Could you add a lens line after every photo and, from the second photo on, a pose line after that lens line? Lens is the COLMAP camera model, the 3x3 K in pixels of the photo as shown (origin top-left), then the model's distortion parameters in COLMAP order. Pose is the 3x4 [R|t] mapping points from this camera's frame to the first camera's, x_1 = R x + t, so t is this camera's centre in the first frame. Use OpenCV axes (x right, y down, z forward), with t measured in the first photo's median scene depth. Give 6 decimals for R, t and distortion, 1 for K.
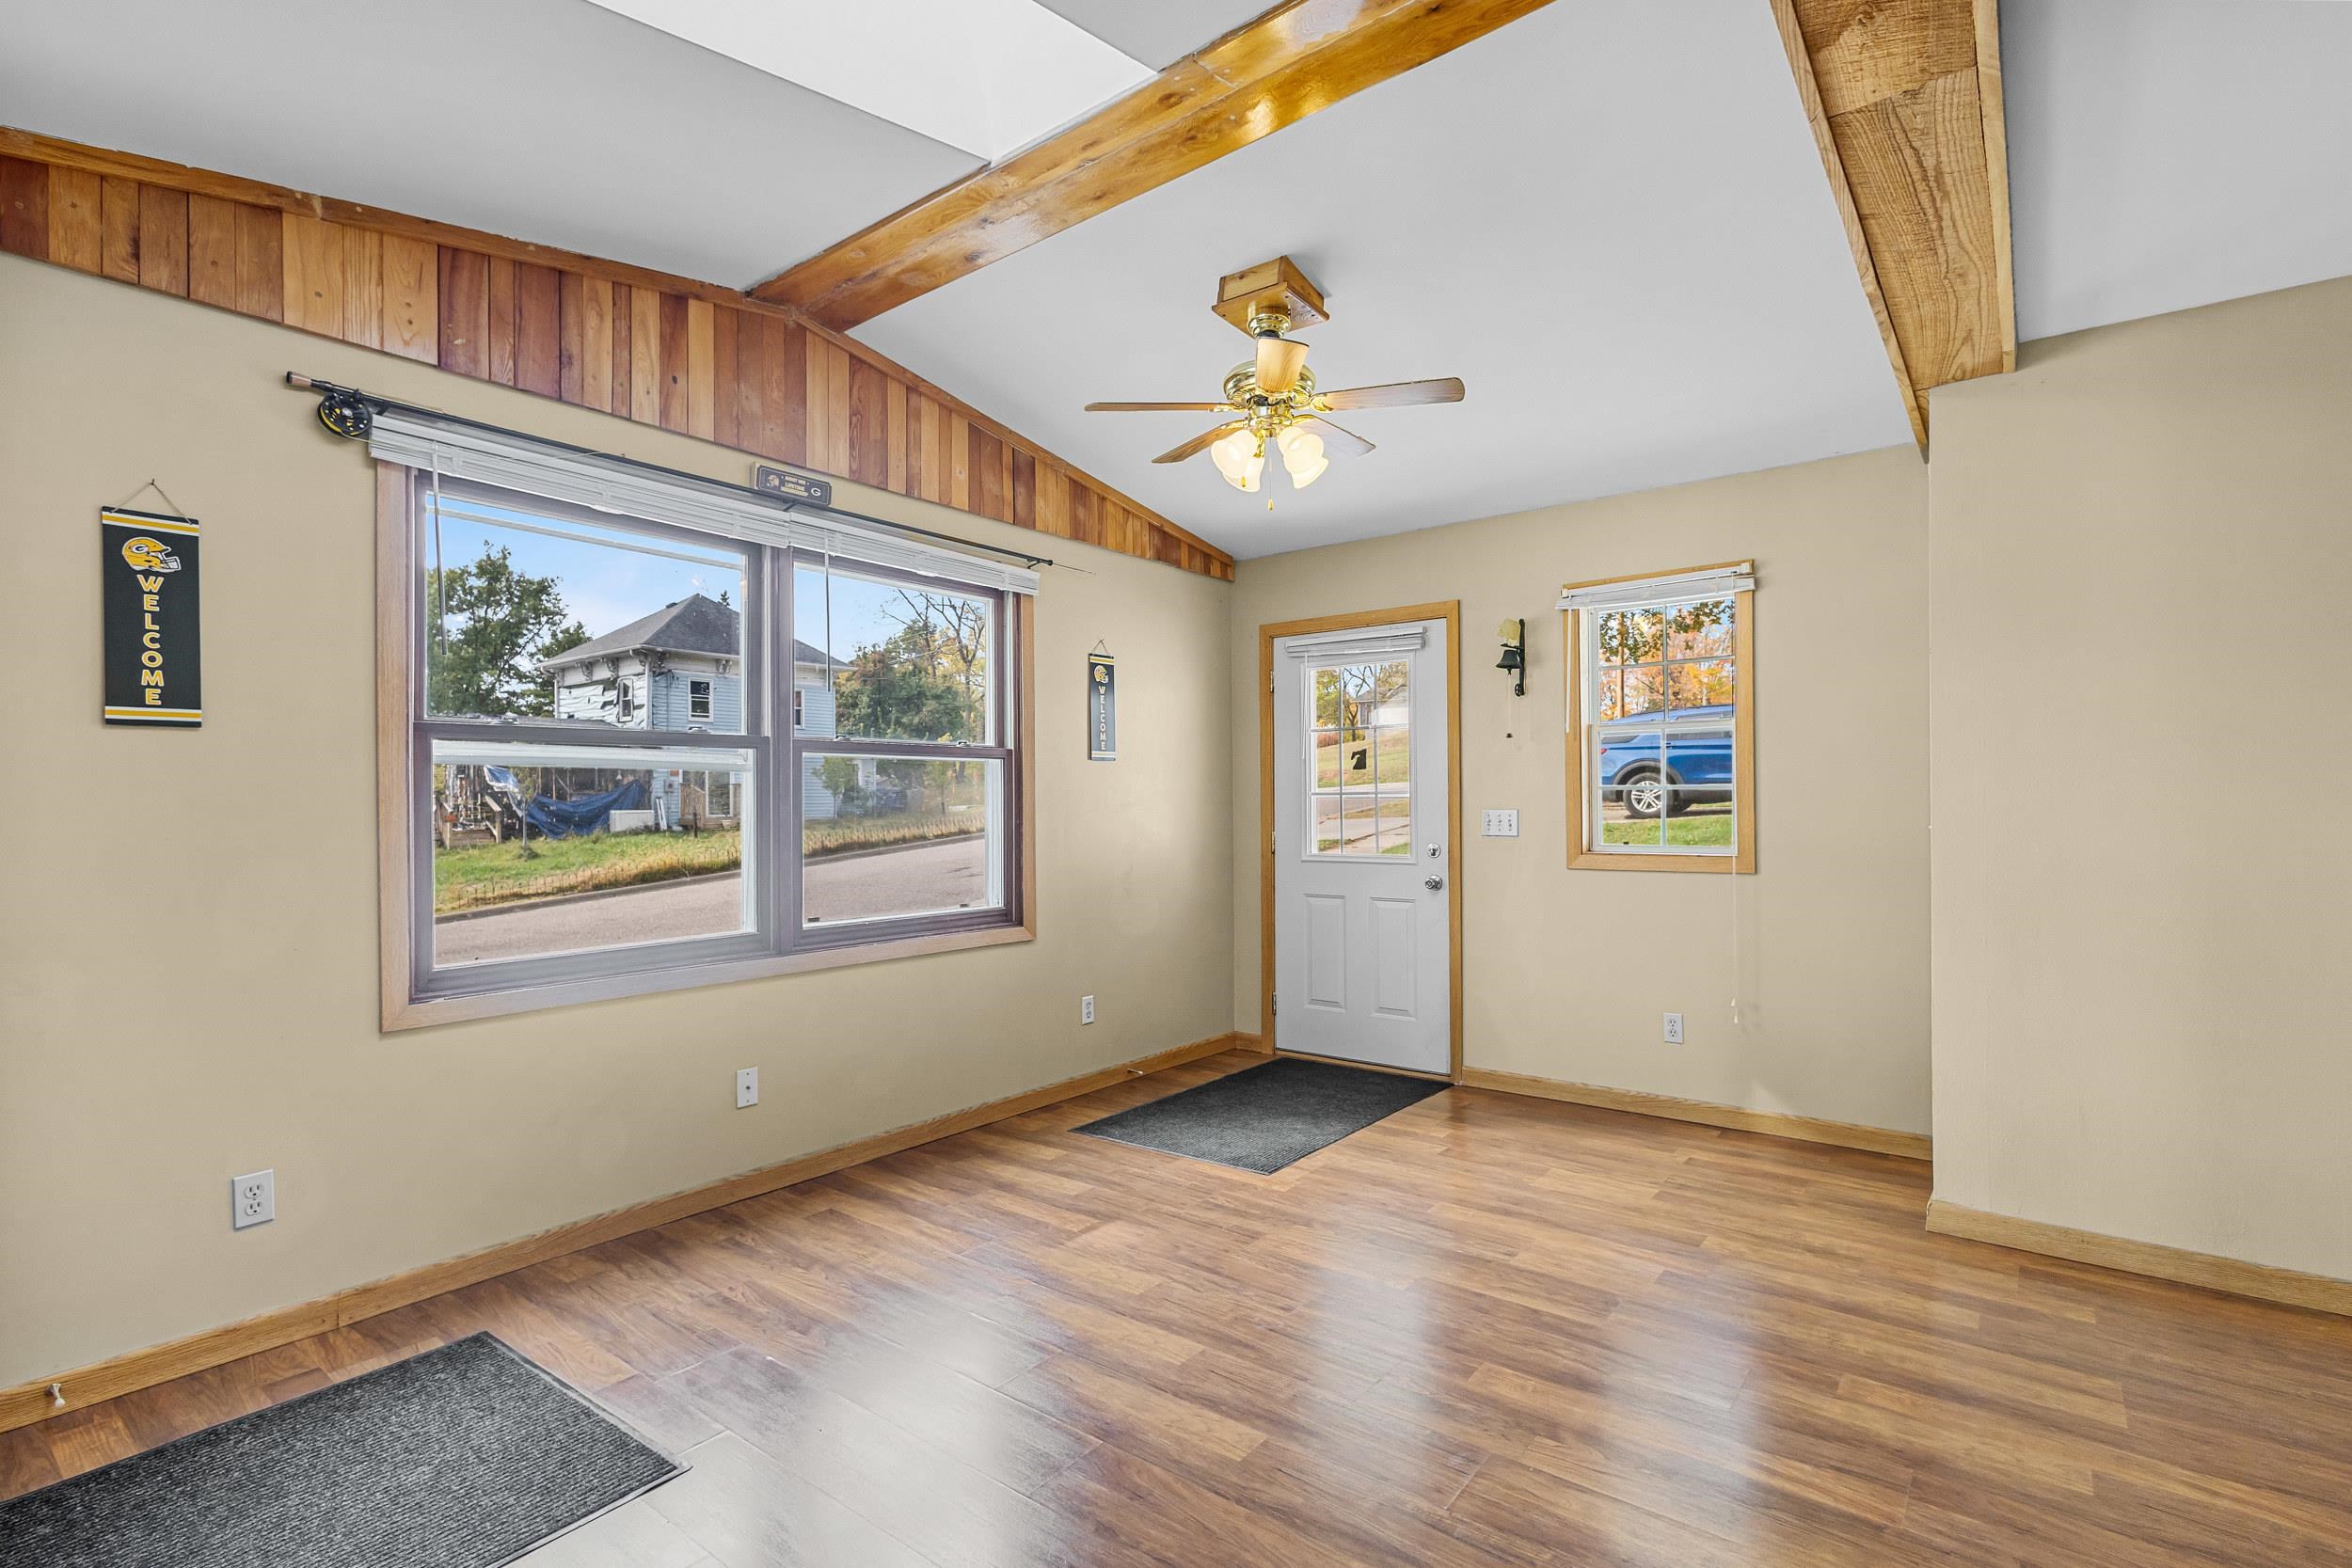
lens RADIAL K [[1082.2, 0, 1171.1], [0, 1082.2, 793.9], [0, 0, 1]] dist [0.010032, -0.000903]
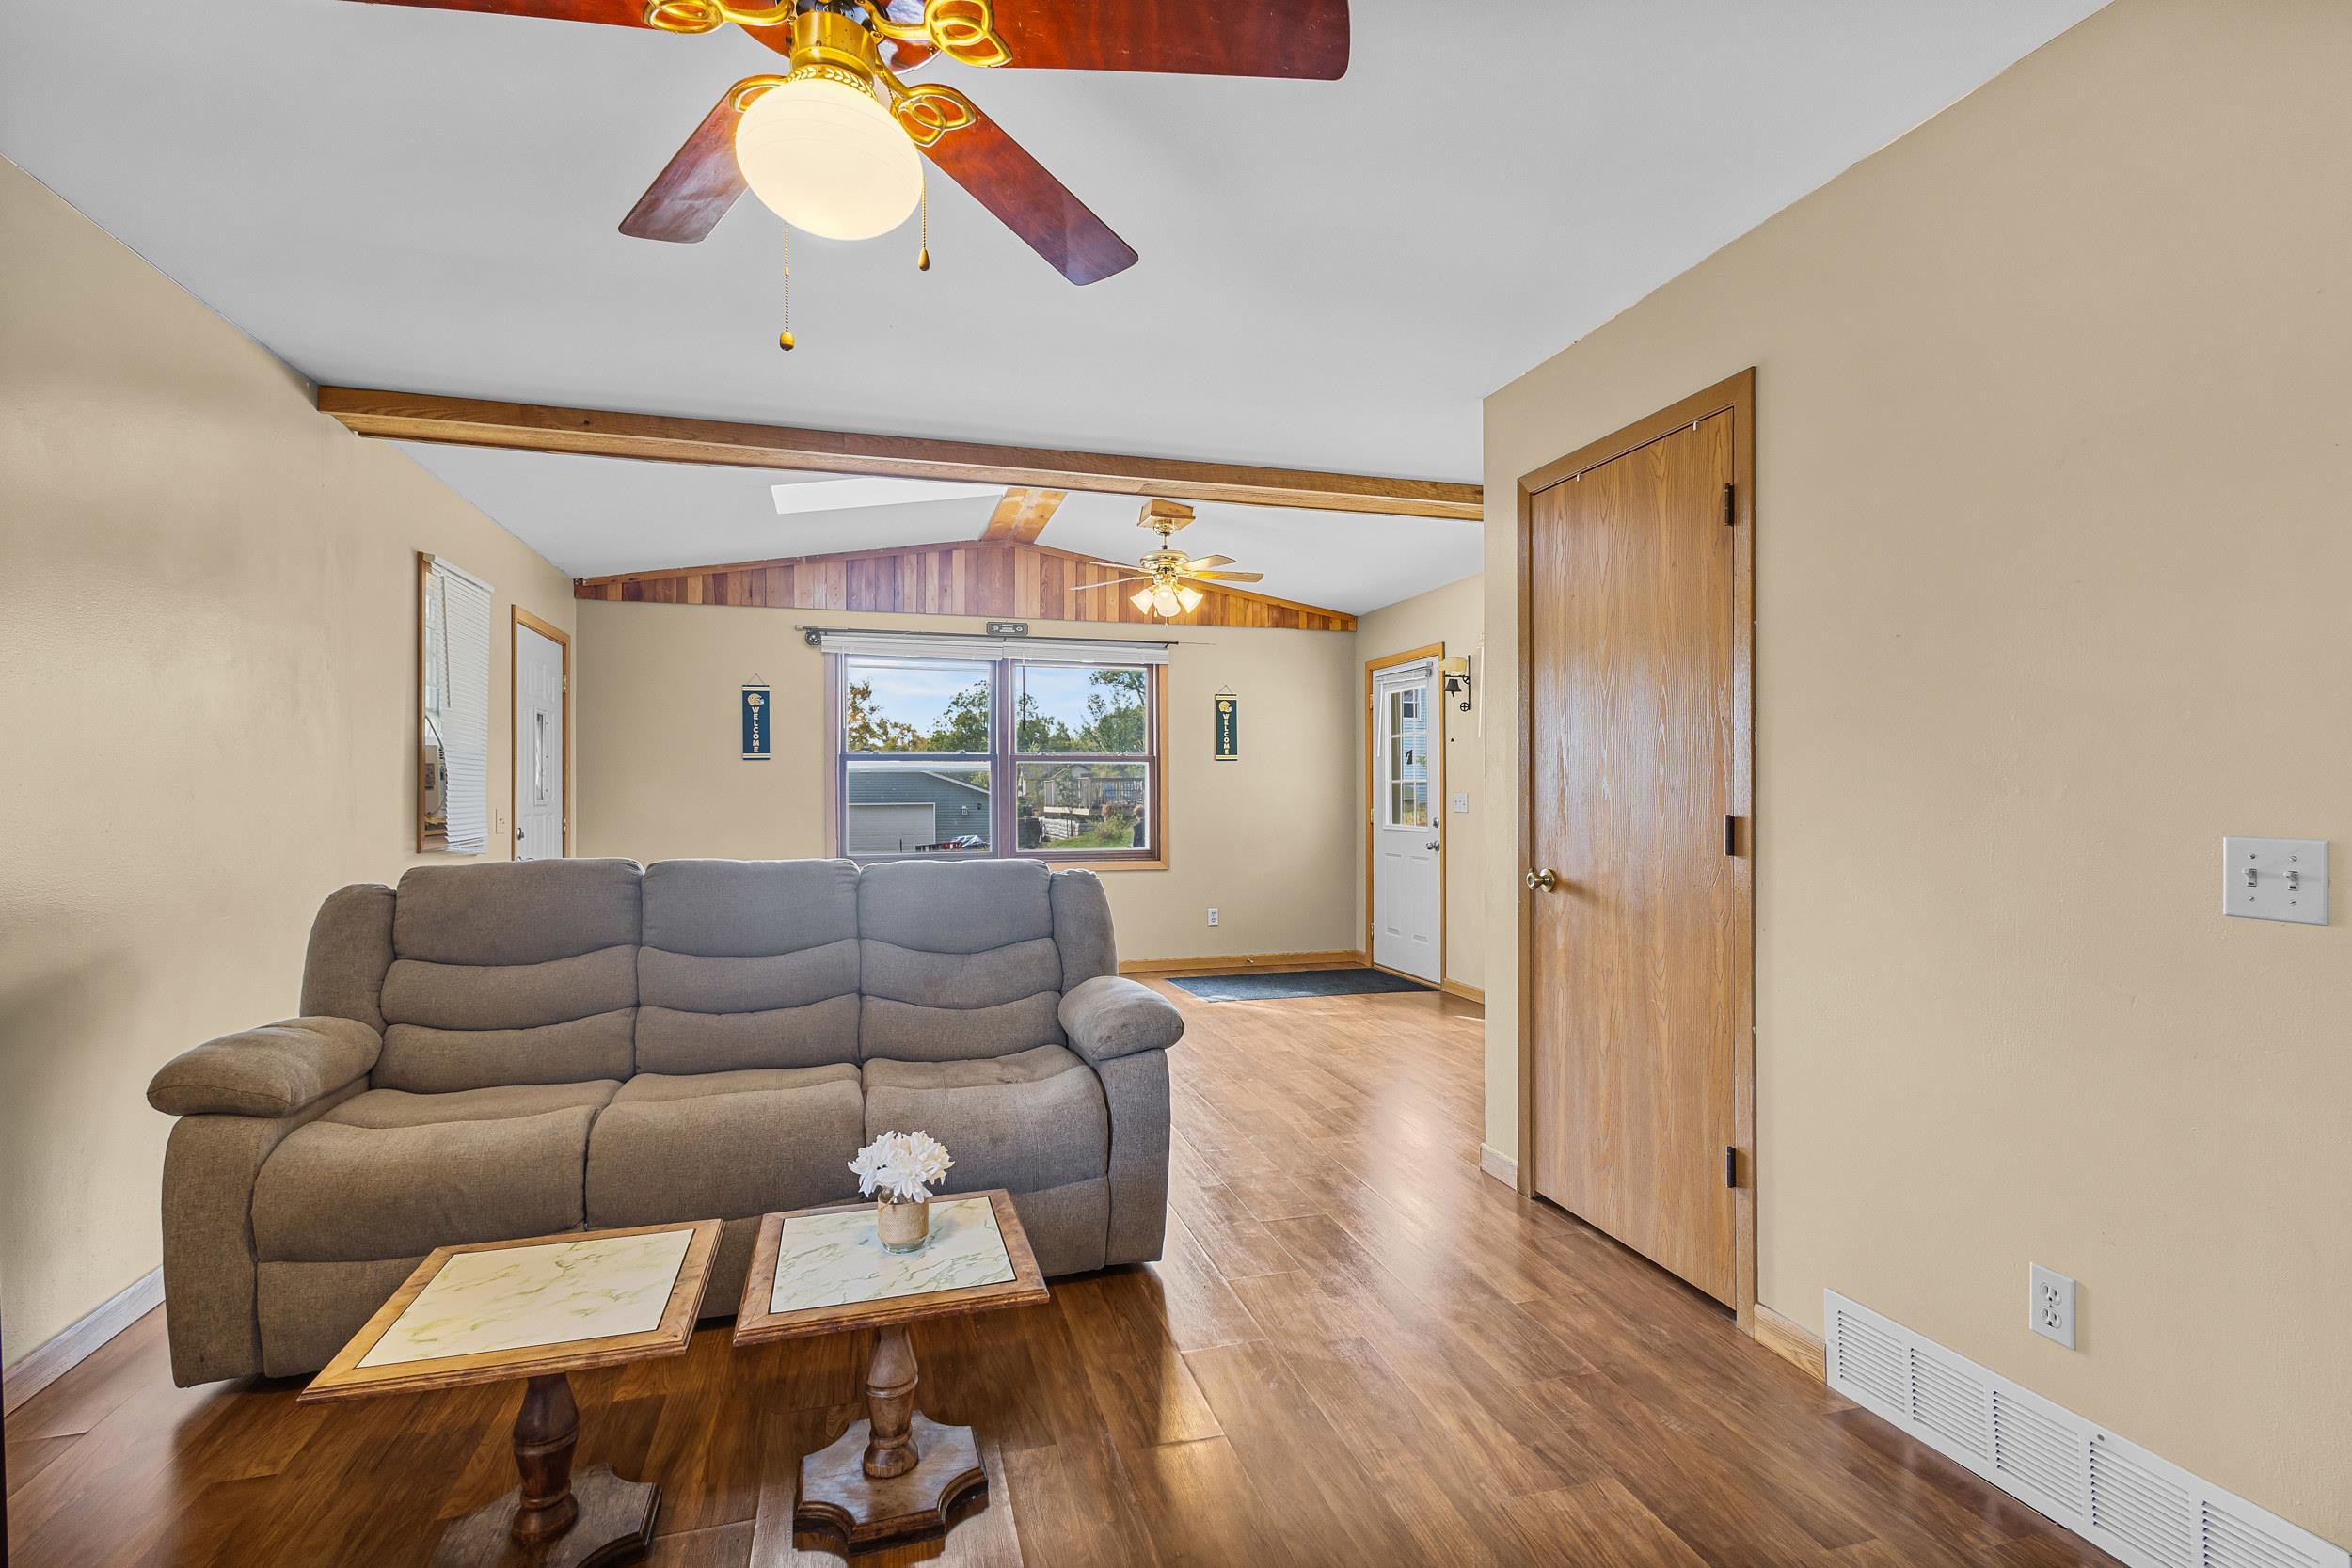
lens RADIAL K [[1082.2, 0, 1171.8], [0, 1082.2, 793.4], [0, 0, 1]] dist [0.010032, -0.000903]
pose [[0.810988, 0.005701, -0.585035, 1.049771], [0.002276, 0.999914, 0.012898, -0.005722], [0.585058, -0.011792, 0.810906, -0.432545]]
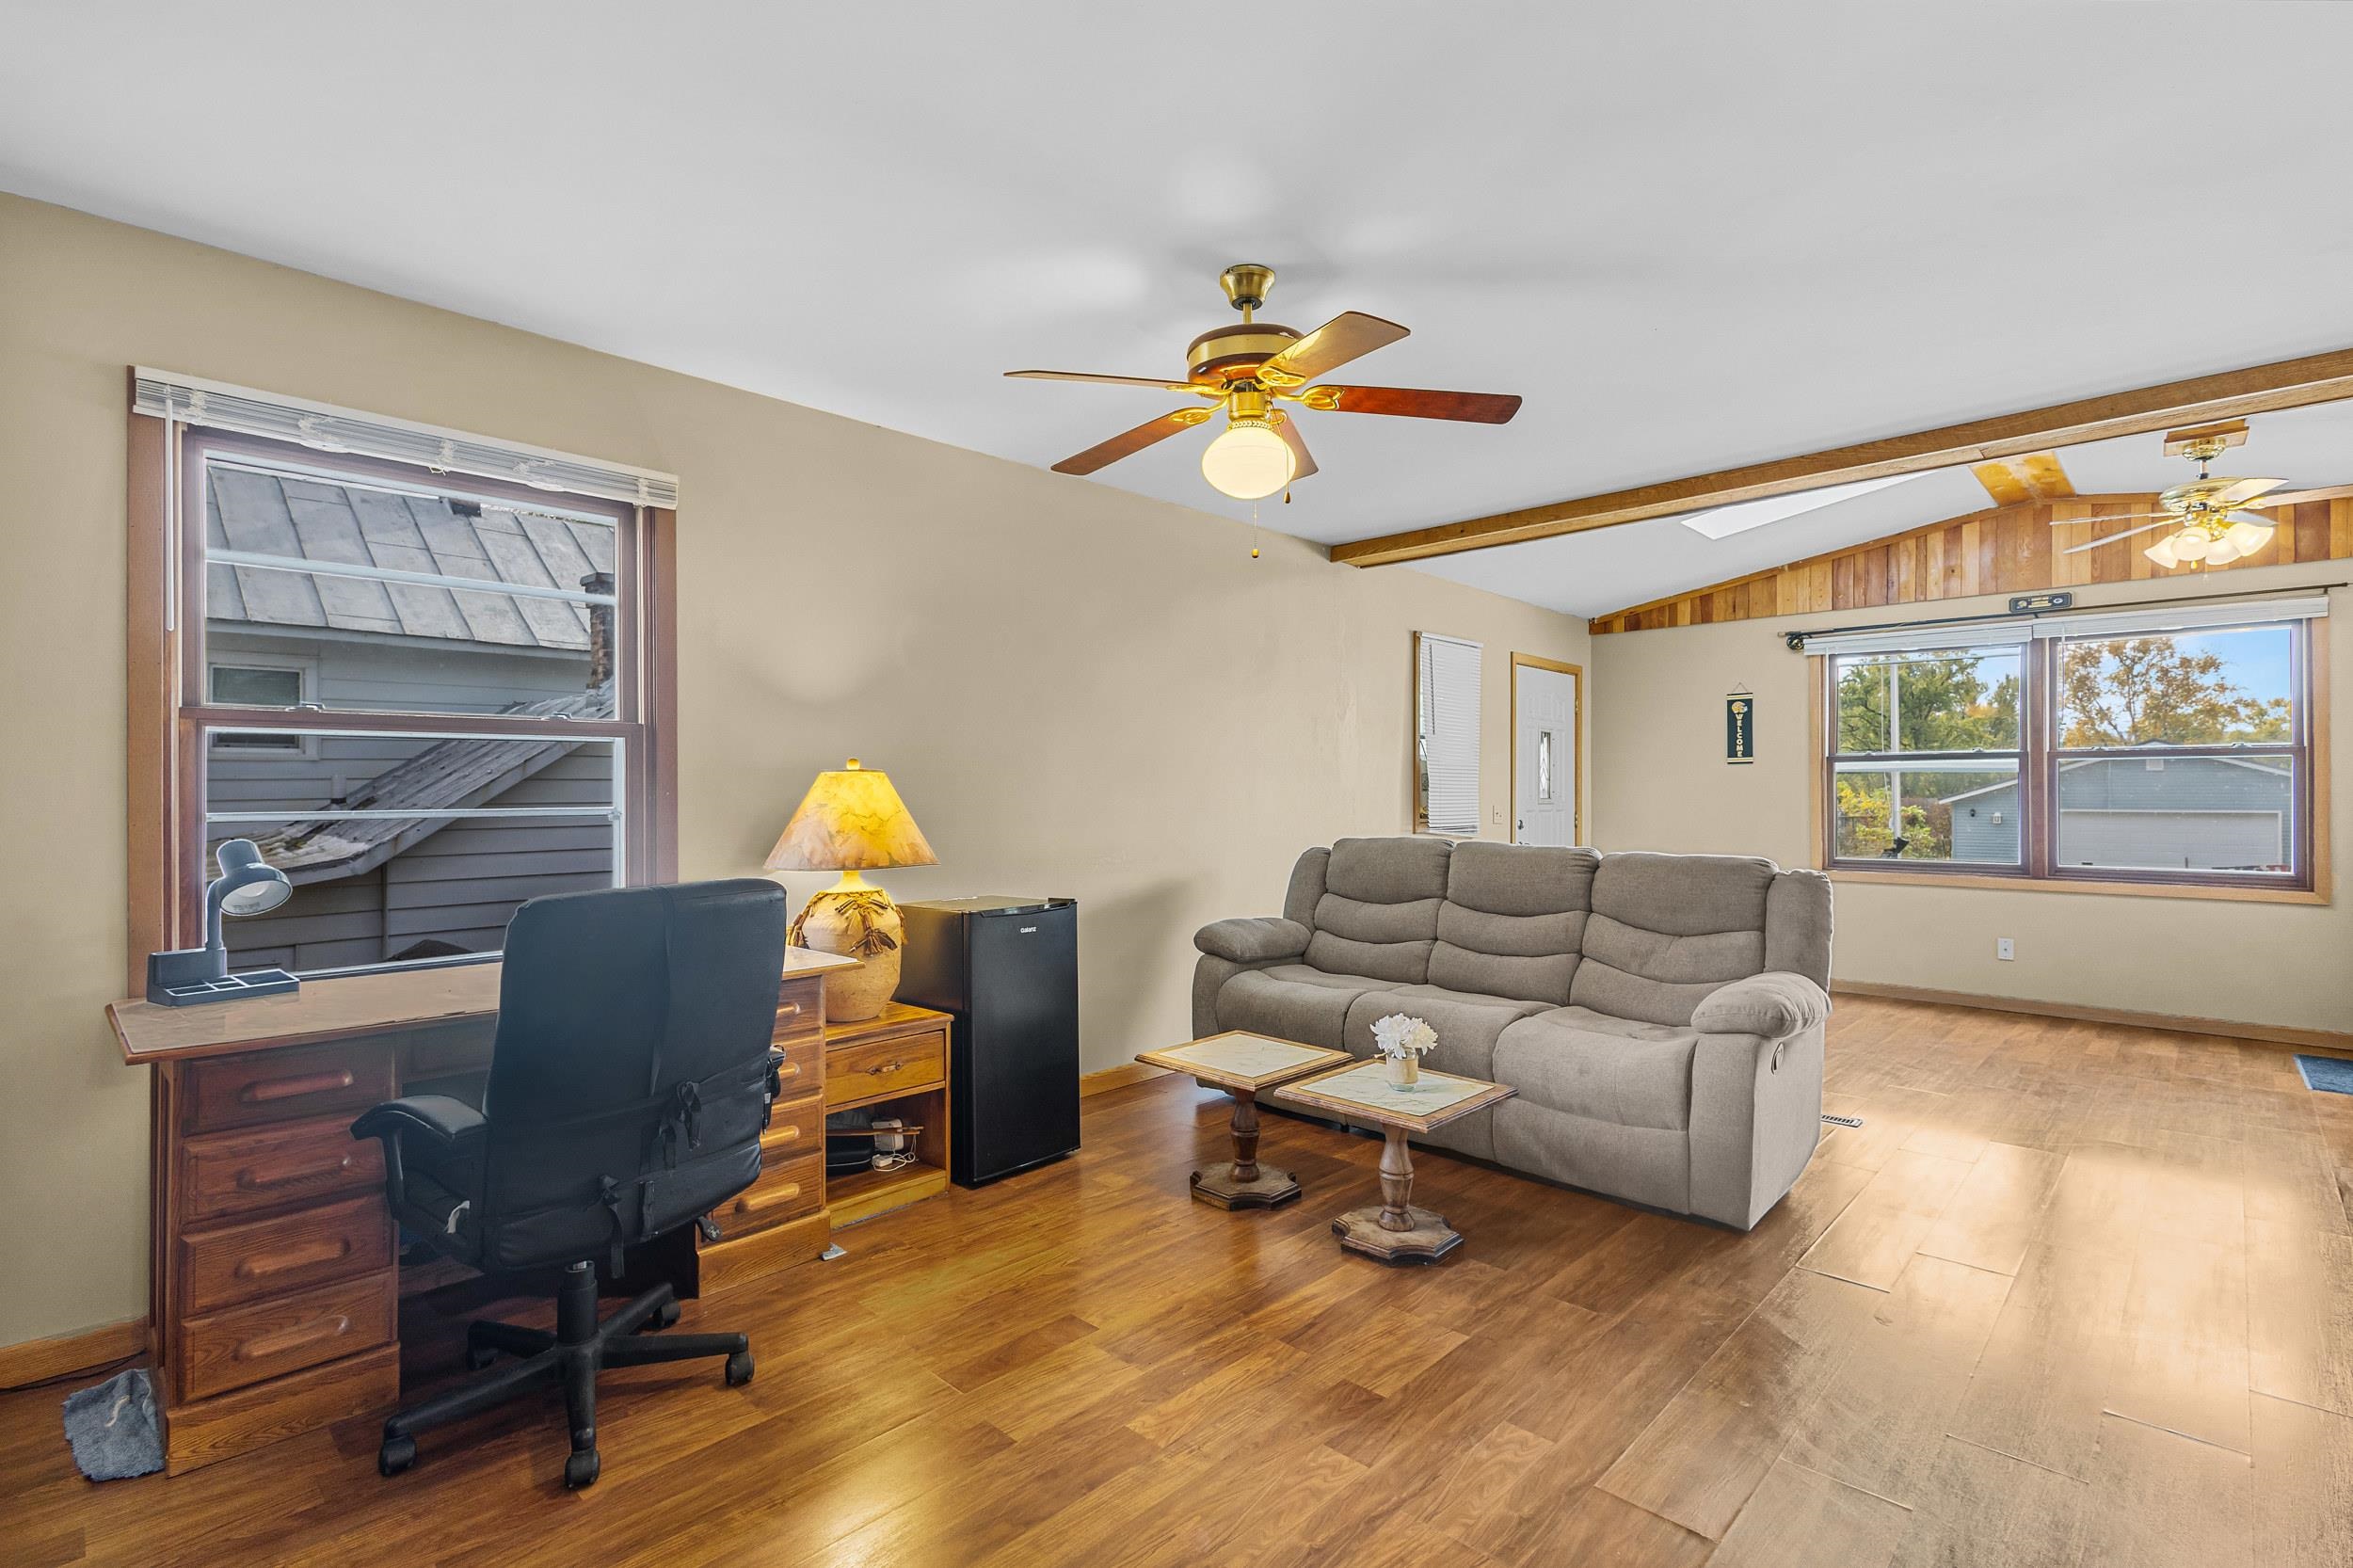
lens RADIAL K [[1082.7, 0, 1168.0], [0, 1082.7, 776.1], [0, 0, 1]] dist [0.010032, -0.000903]
pose [[-0.110000, -0.010174, -0.993880, 1.467248], [0.007039, 0.999915, -0.011015, -0.003749], [0.993907, -0.008207, -0.109919, -0.162418]]
